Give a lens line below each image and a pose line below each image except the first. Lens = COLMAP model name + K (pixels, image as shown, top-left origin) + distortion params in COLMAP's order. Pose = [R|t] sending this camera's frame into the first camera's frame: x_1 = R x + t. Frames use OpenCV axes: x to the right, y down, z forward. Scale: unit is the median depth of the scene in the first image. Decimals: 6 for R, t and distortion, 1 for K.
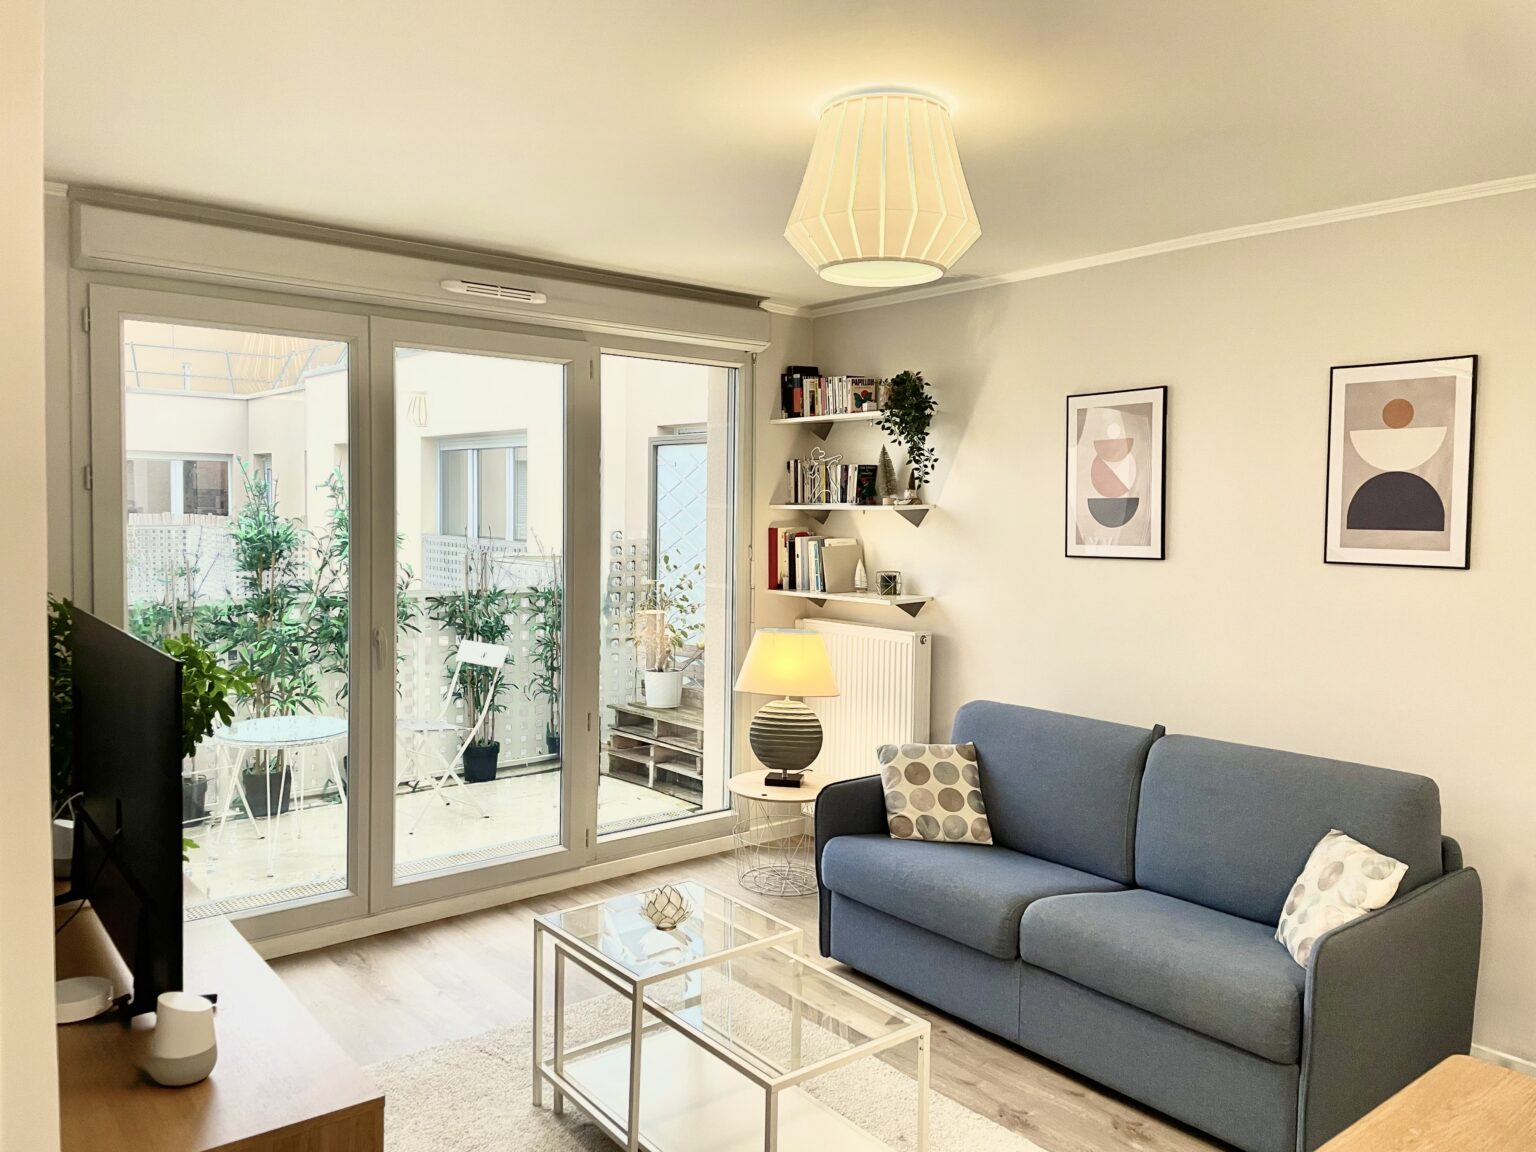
lens RADIAL K [[1125.5, 0, 781.2], [0, 1125.5, 567.3], [0, 0, 1]] dist [0.046208, -0.030751]
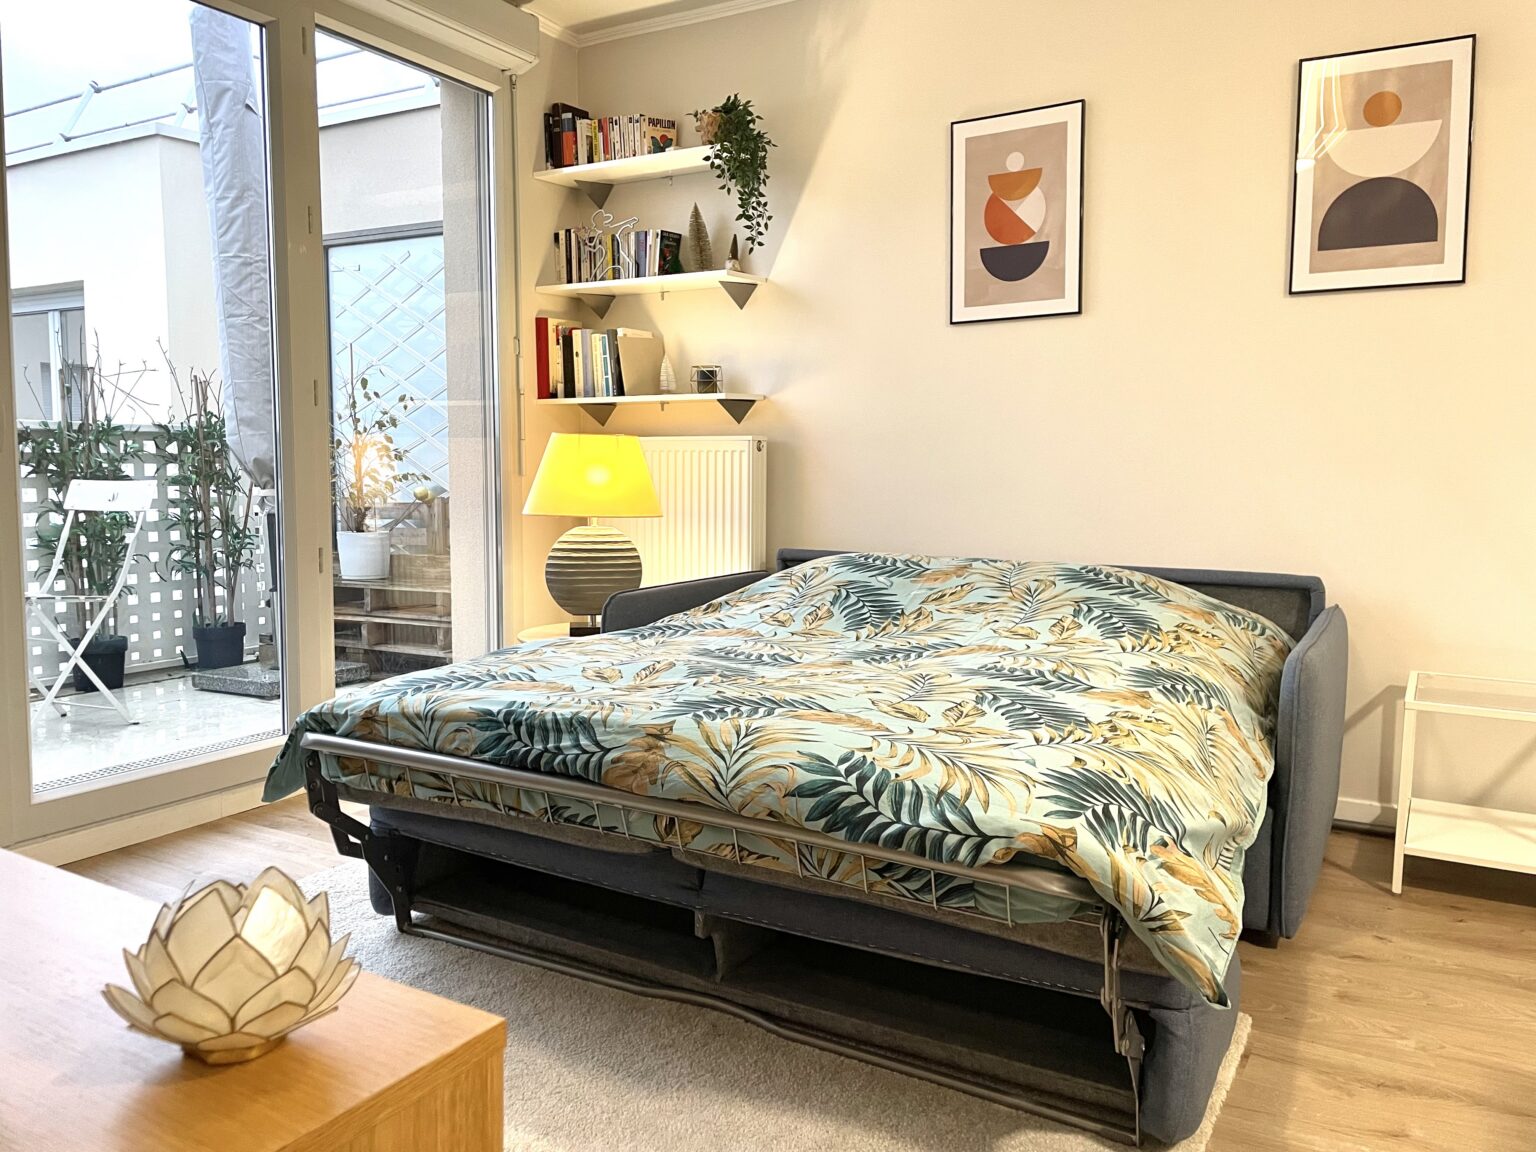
lens RADIAL K [[1125.5, 0, 760.7], [0, 1125.5, 569.4], [0, 0, 1]] dist [0.046208, -0.030751]
pose [[0.937739, -0.040273, 0.344998, -0.146452], [0.026585, 0.998664, 0.044317, 0.111399], [-0.346322, -0.032386, 0.937557, 0.230106]]
